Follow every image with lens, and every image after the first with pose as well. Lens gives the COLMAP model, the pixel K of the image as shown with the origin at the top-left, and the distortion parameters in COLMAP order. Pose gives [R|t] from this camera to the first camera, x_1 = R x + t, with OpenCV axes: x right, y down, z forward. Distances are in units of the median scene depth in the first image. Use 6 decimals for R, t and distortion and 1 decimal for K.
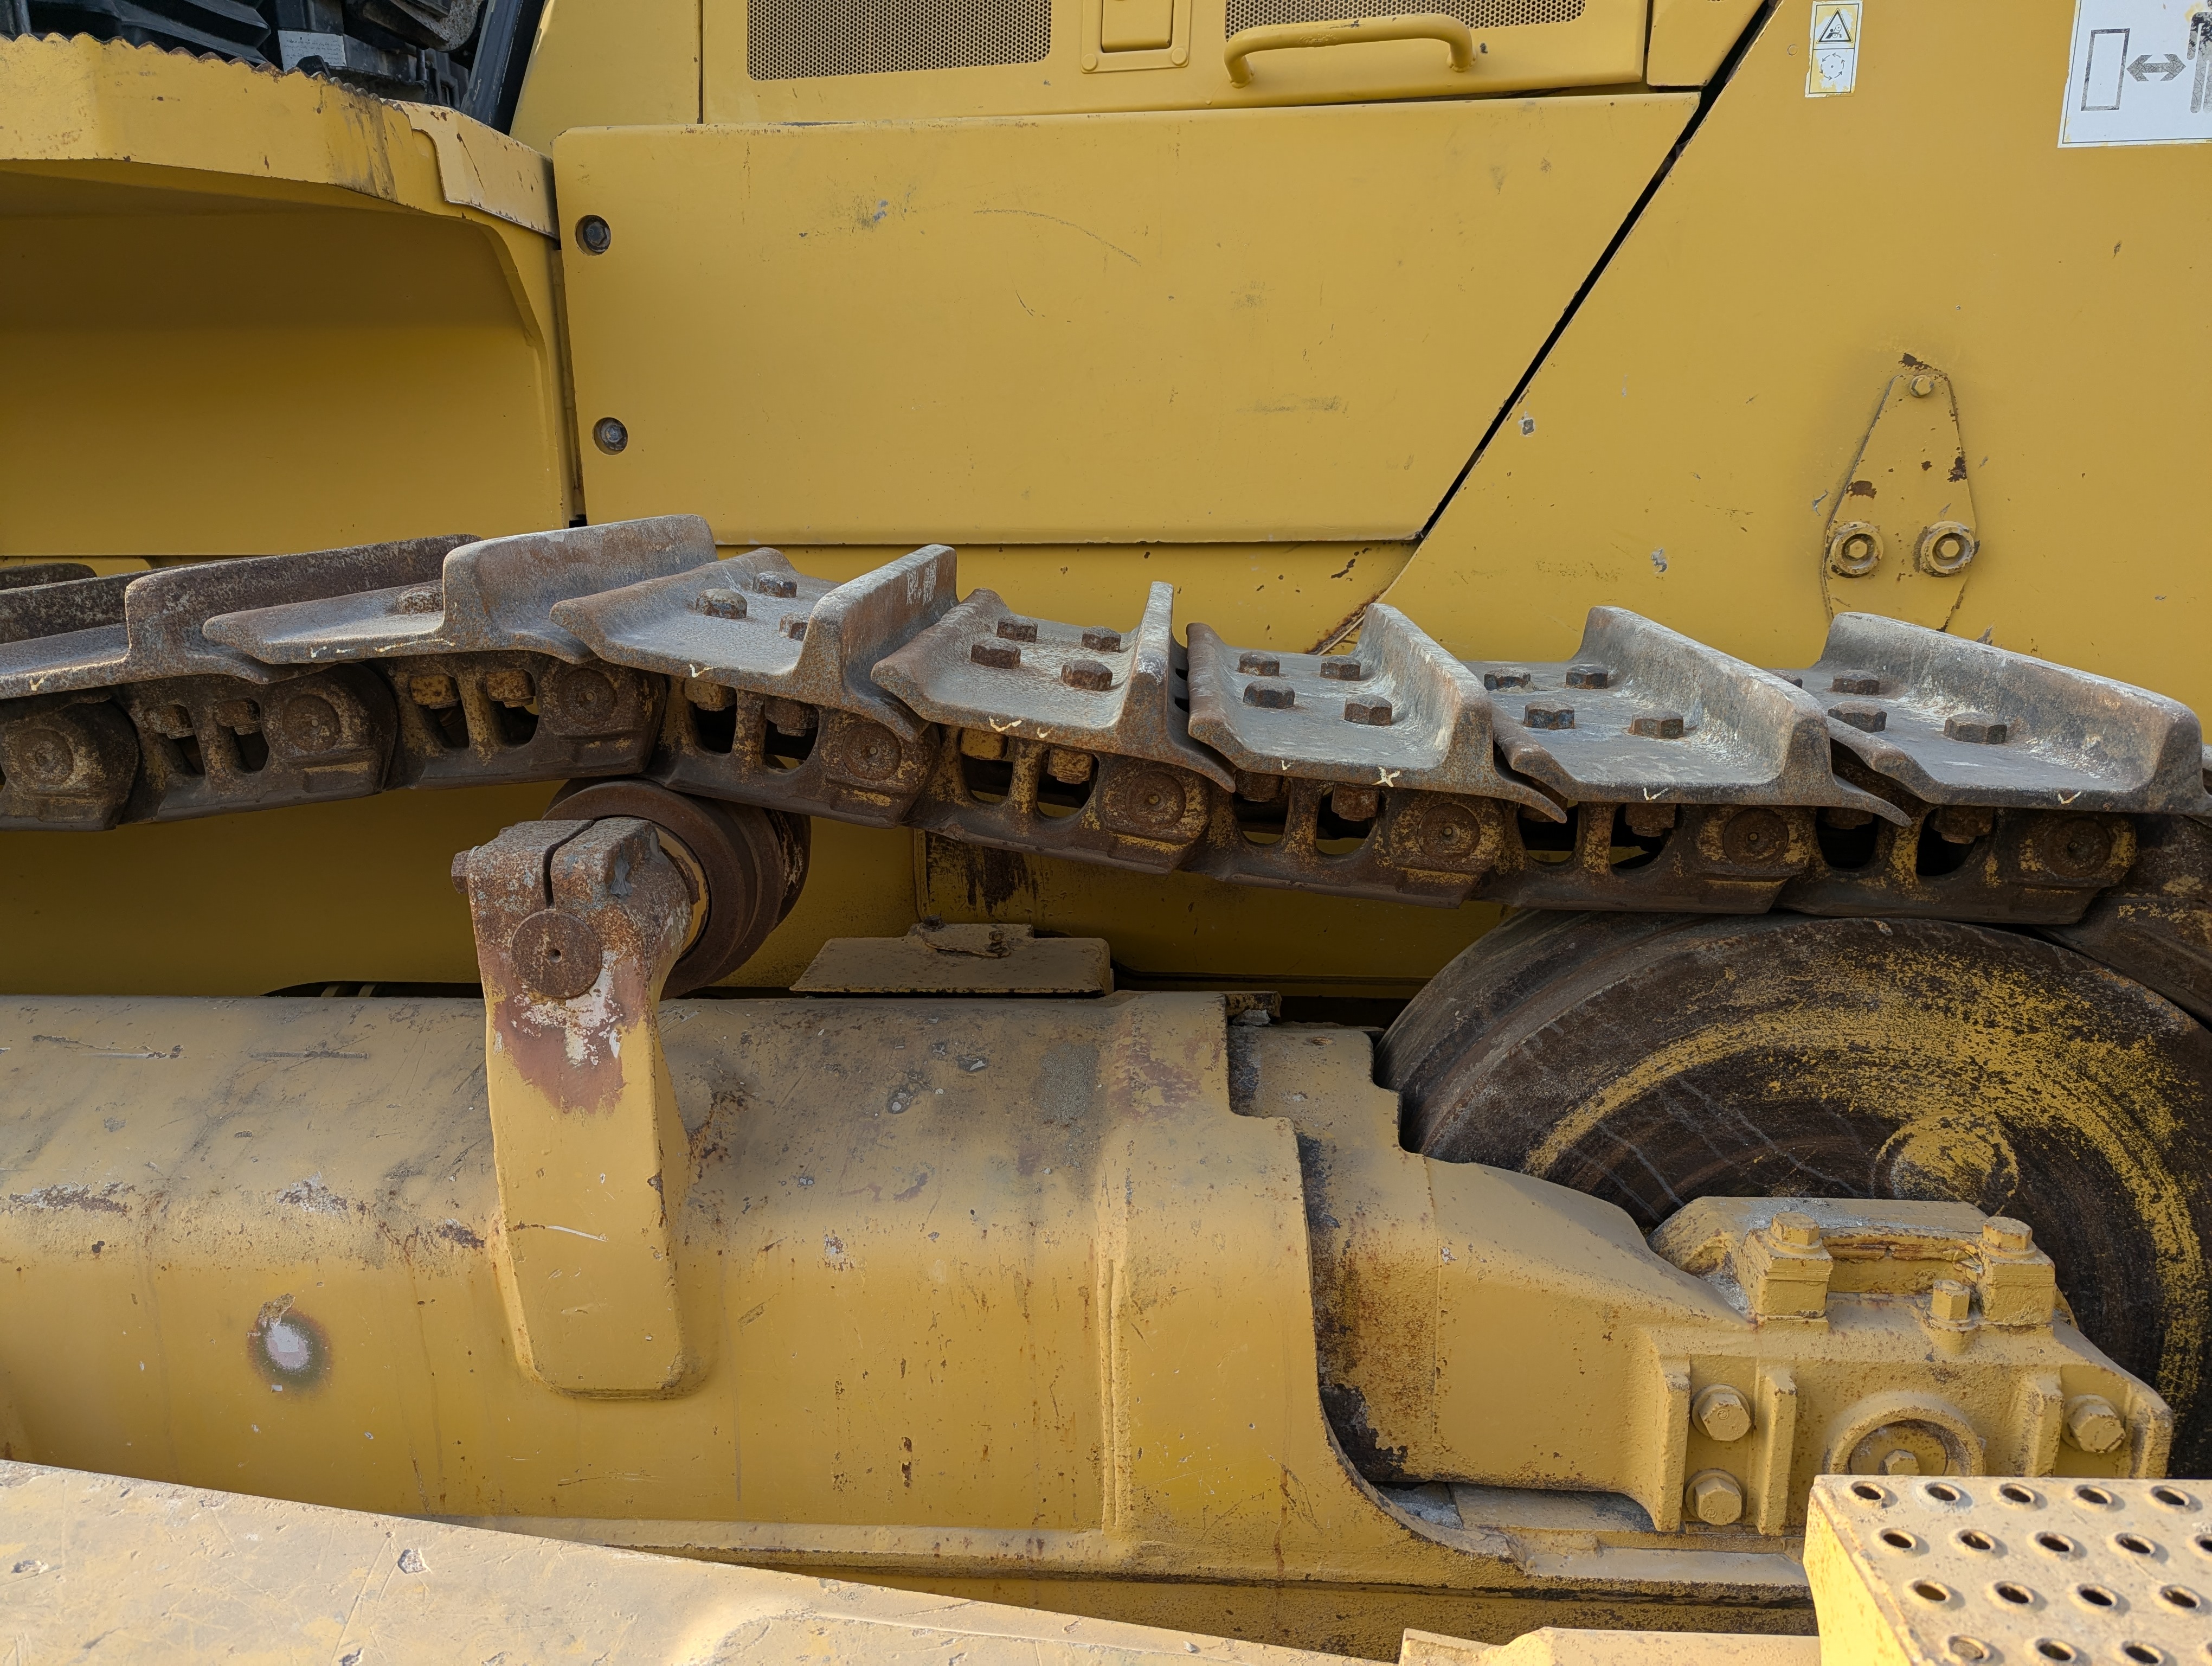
lens RADIAL K [[1568.0, 0, 1096.4], [0, 1568.0, 836.5], [0, 0, 1]] dist [0.052413, -0.045683]
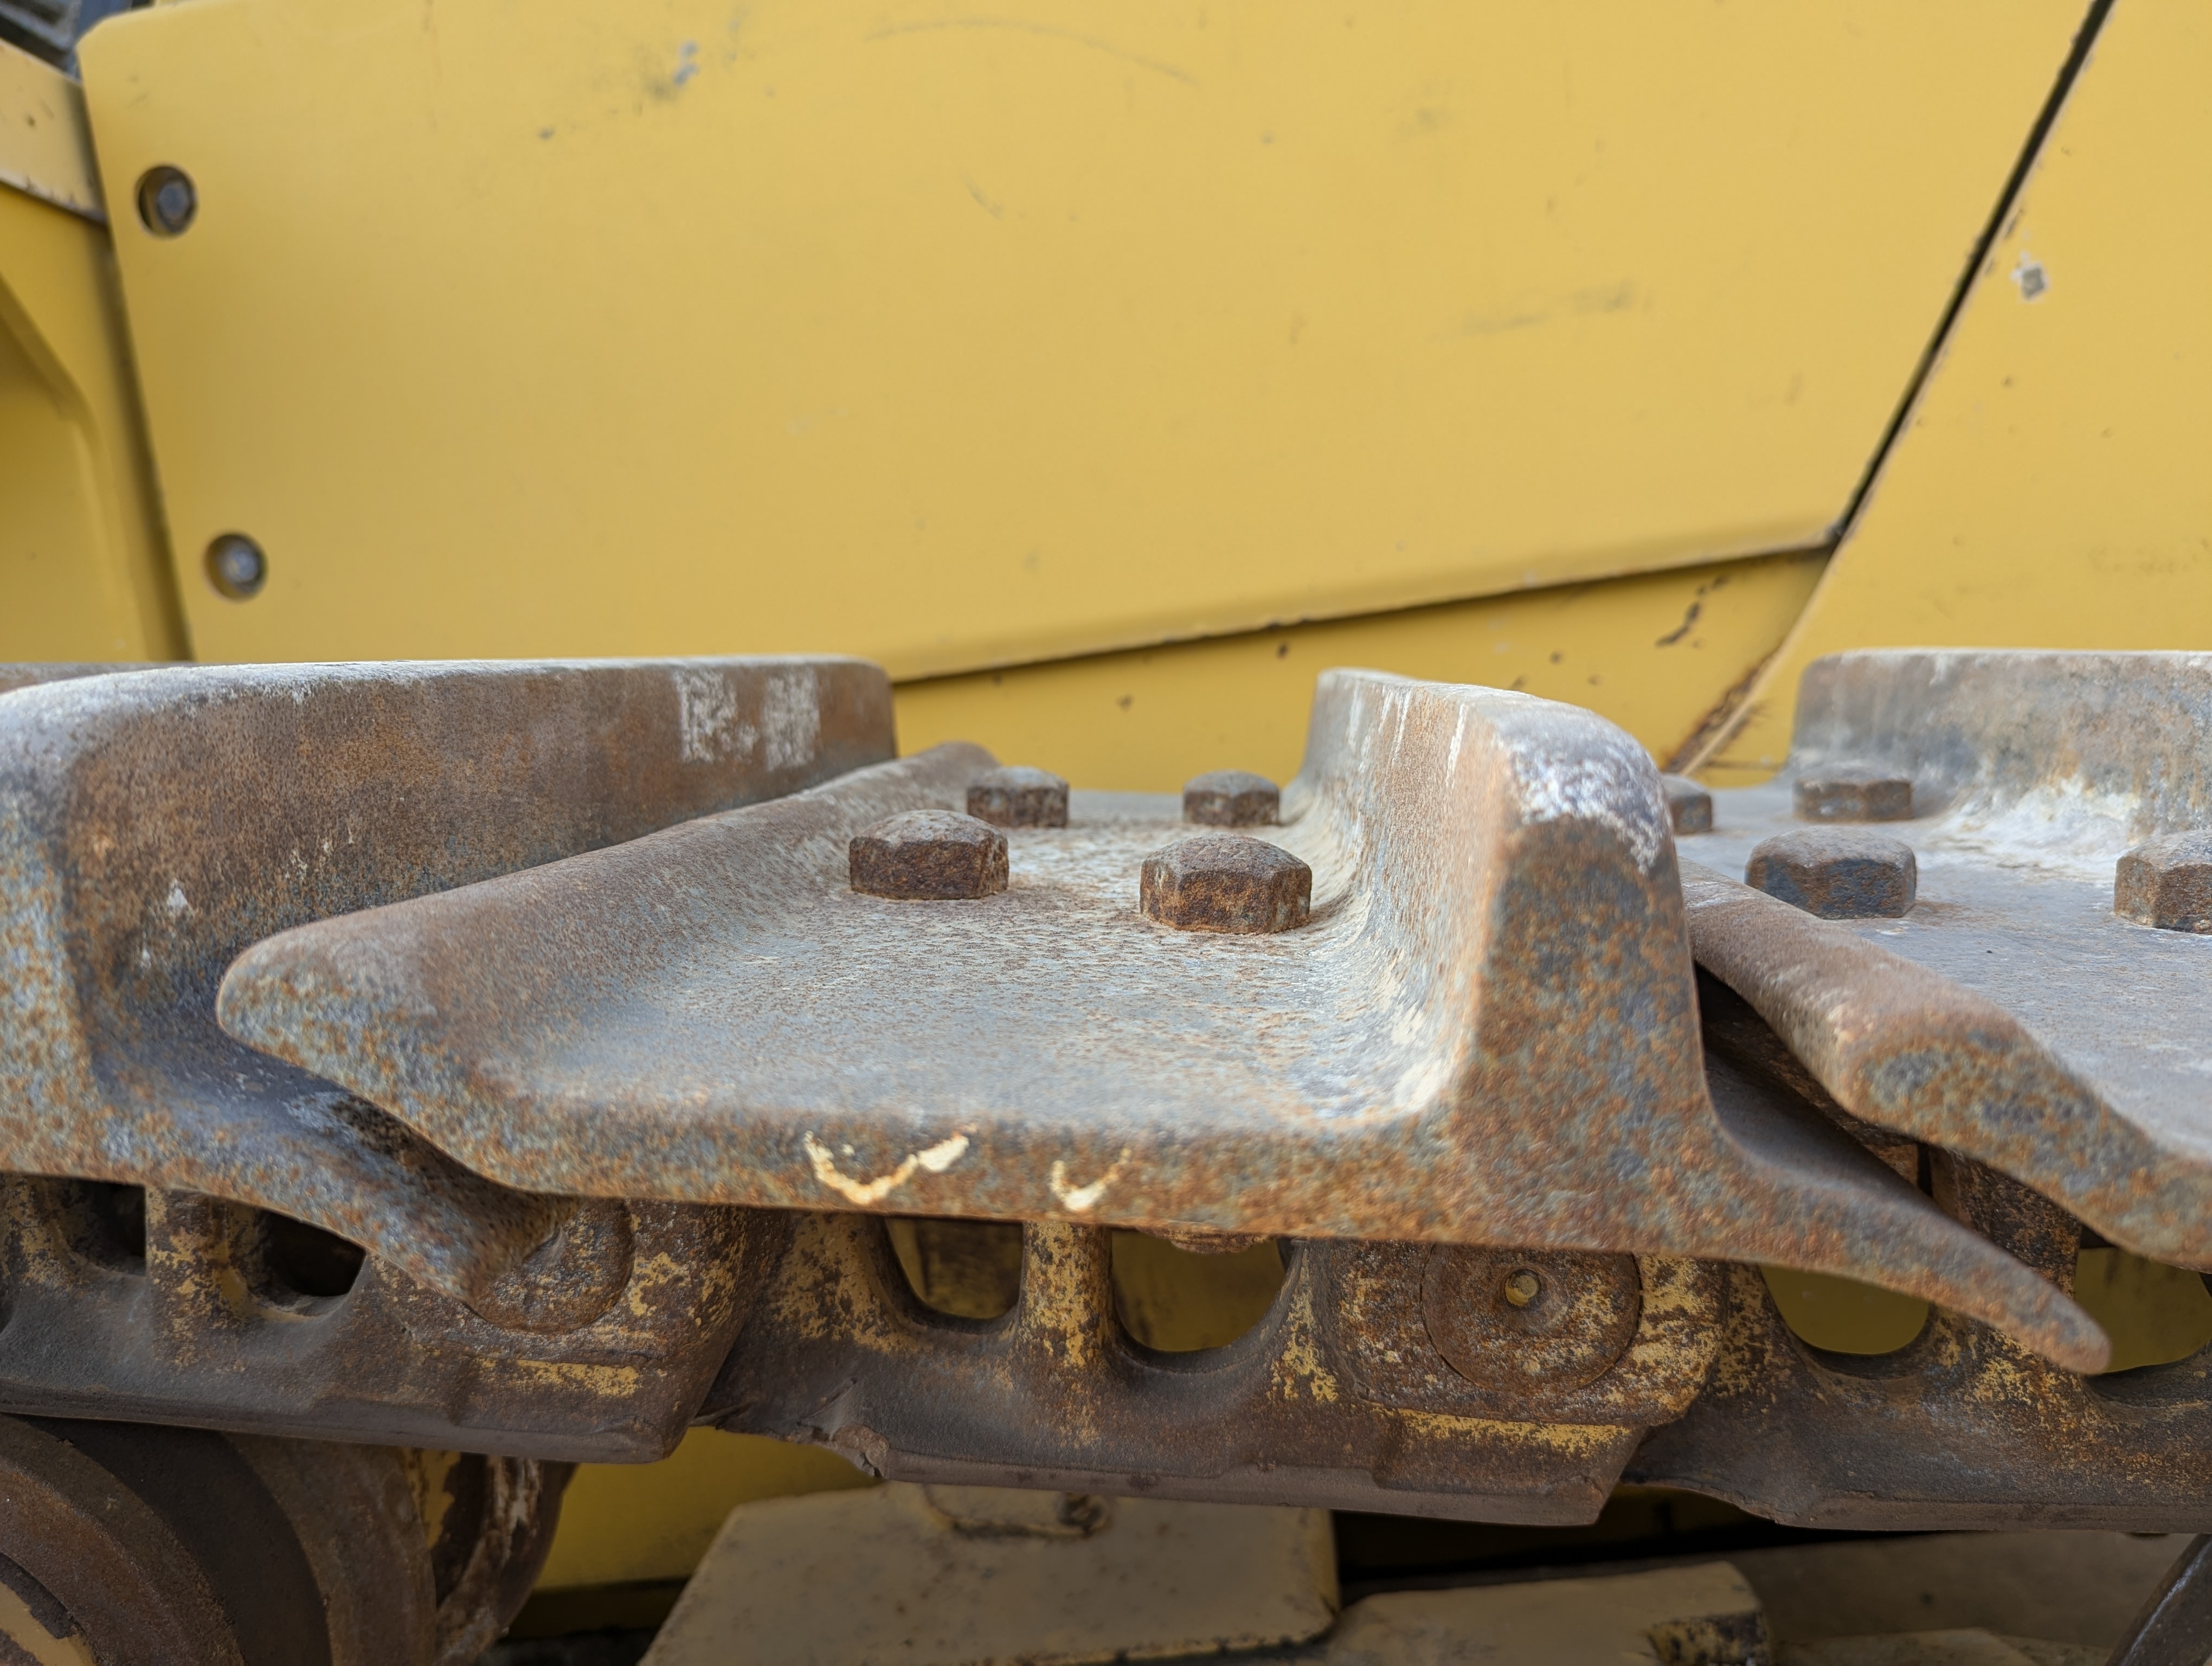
lens RADIAL K [[1721.9, 0, 1107.9], [0, 1721.9, 856.8], [0, 0, 1]] dist [0.042820, -0.053704]
pose [[0.990888, -0.128443, -0.040539, -0.014227], [0.121827, 0.983062, -0.136918, -0.065617], [0.057439, 0.130731, 0.989753, 0.667380]]
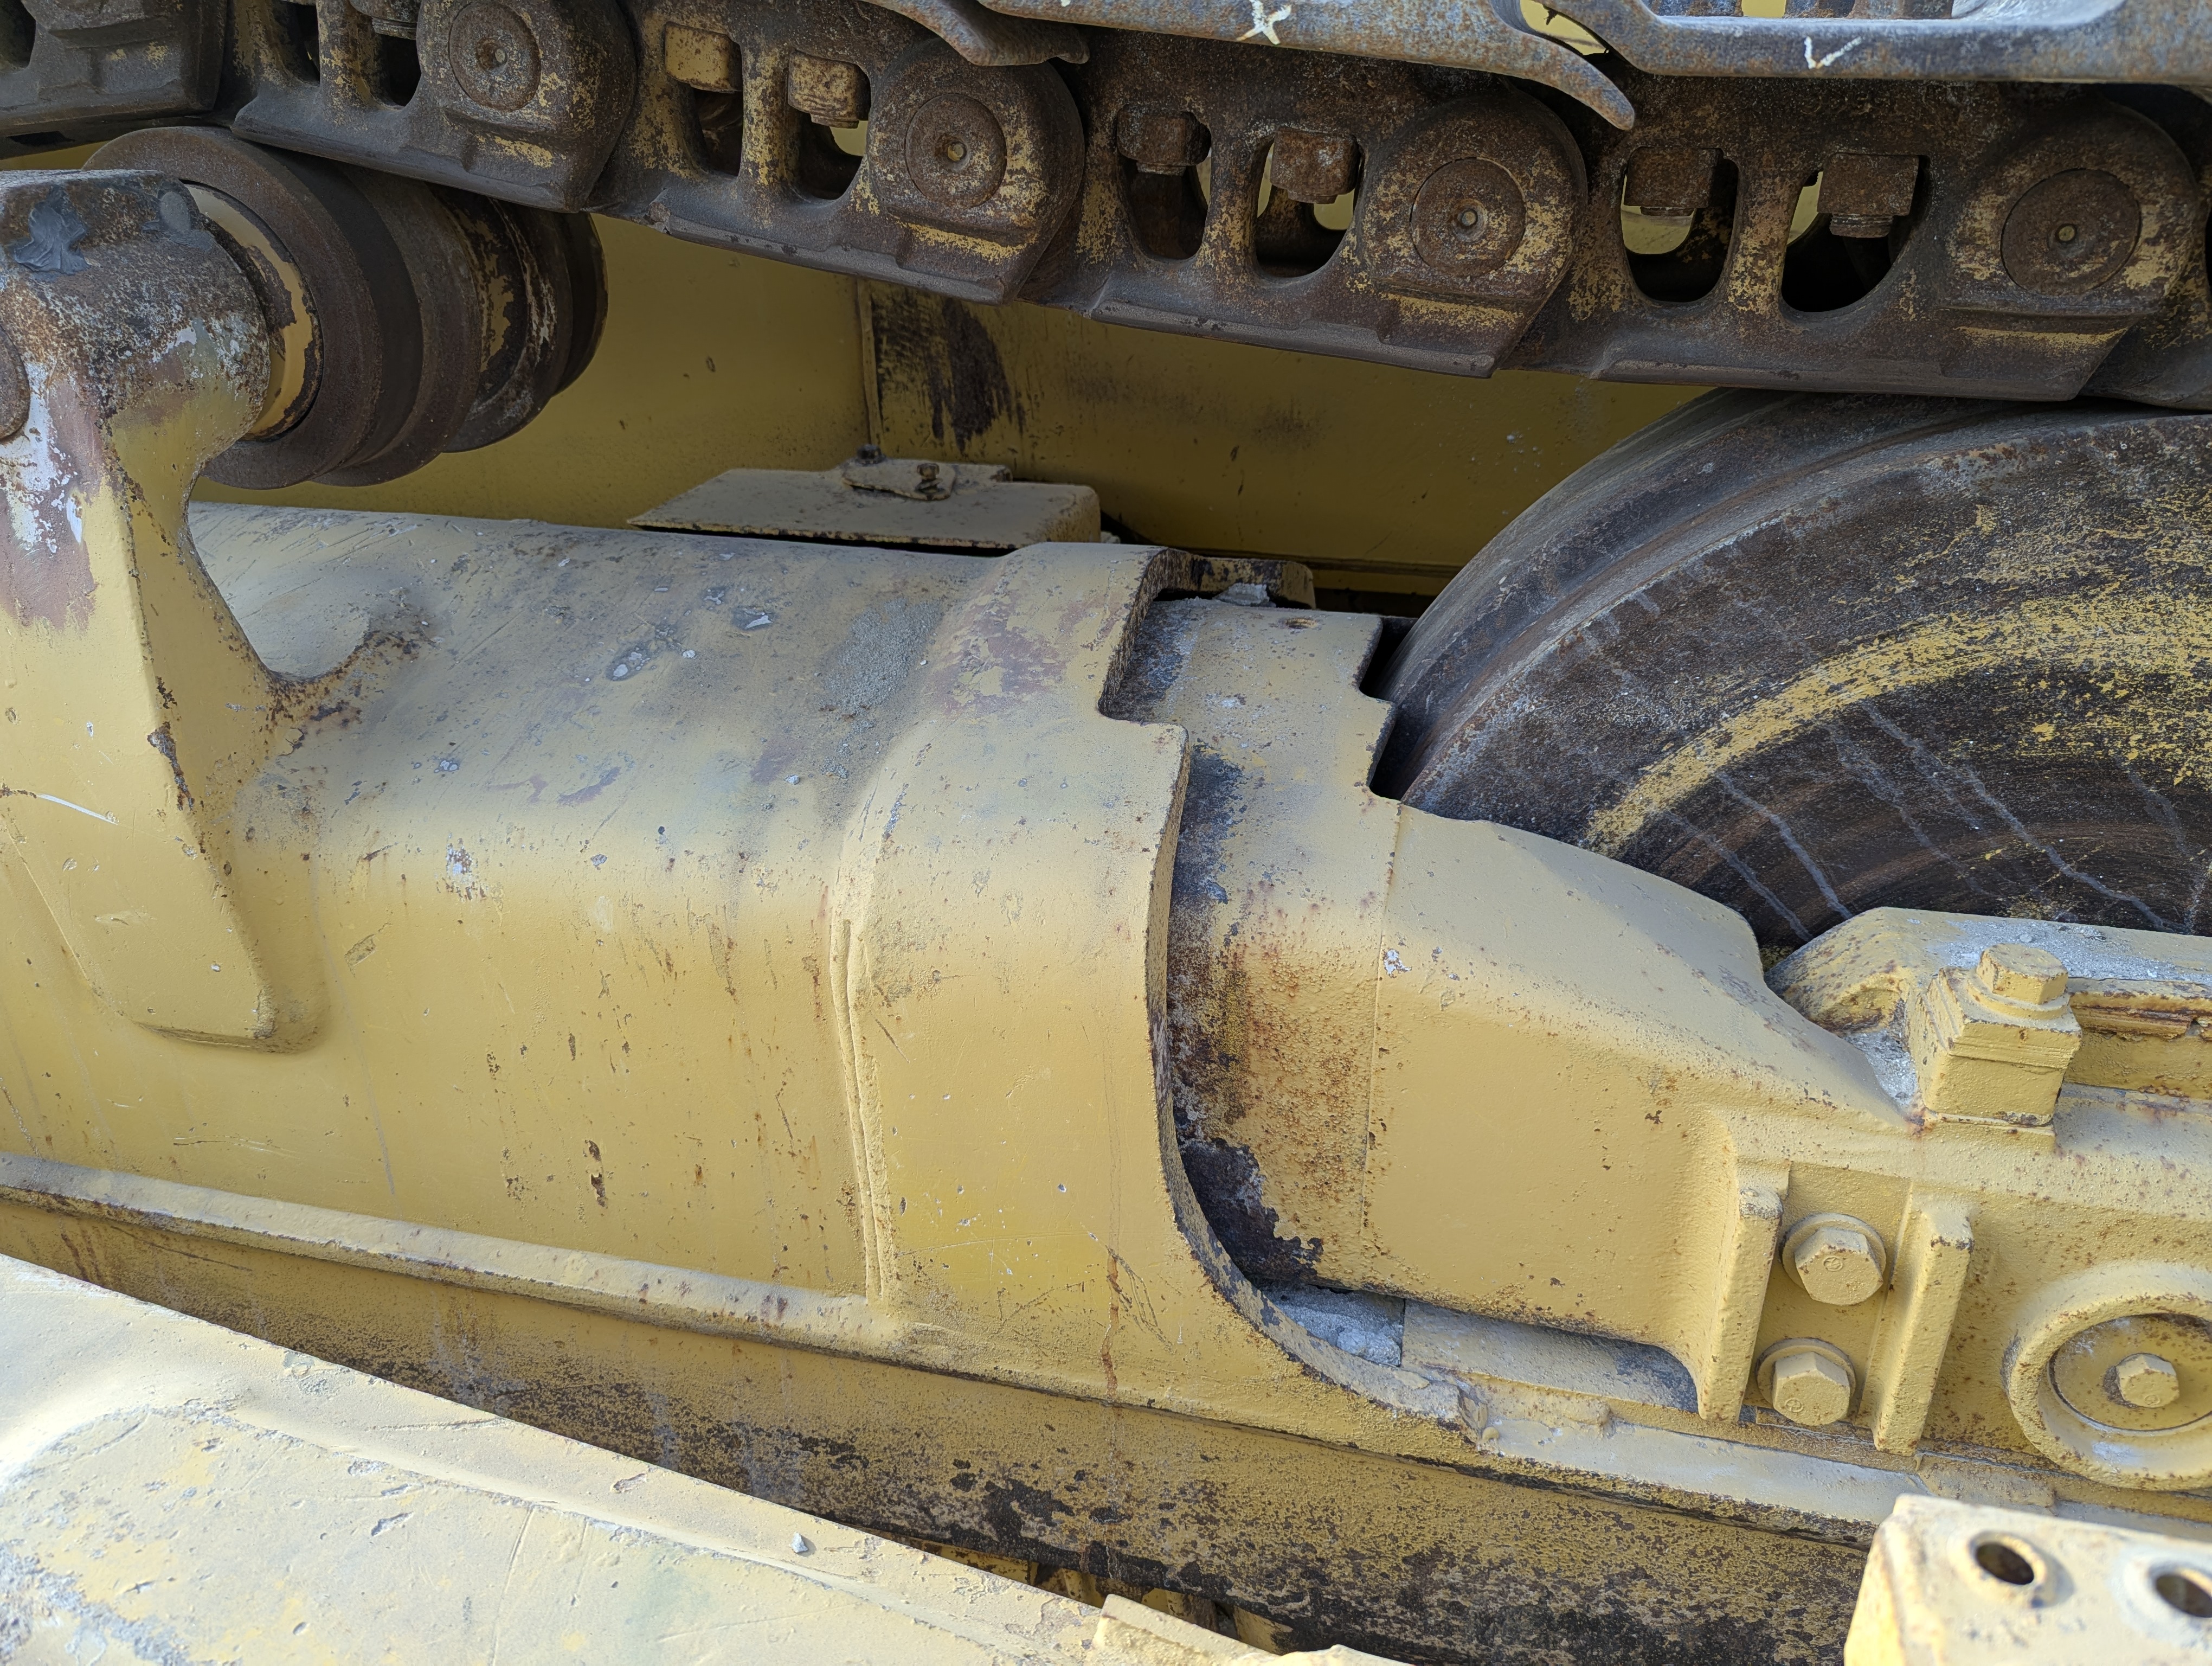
lens RADIAL K [[1627.2, 0, 1106.0], [0, 1627.2, 833.0], [0, 0, 1]] dist [0.043539, -0.042637]
pose [[0.984262, 0.082115, -0.156481, 0.200896], [-0.047274, 0.975561, 0.214585, 0.086228], [0.170277, -0.203810, 0.964089, 0.379258]]
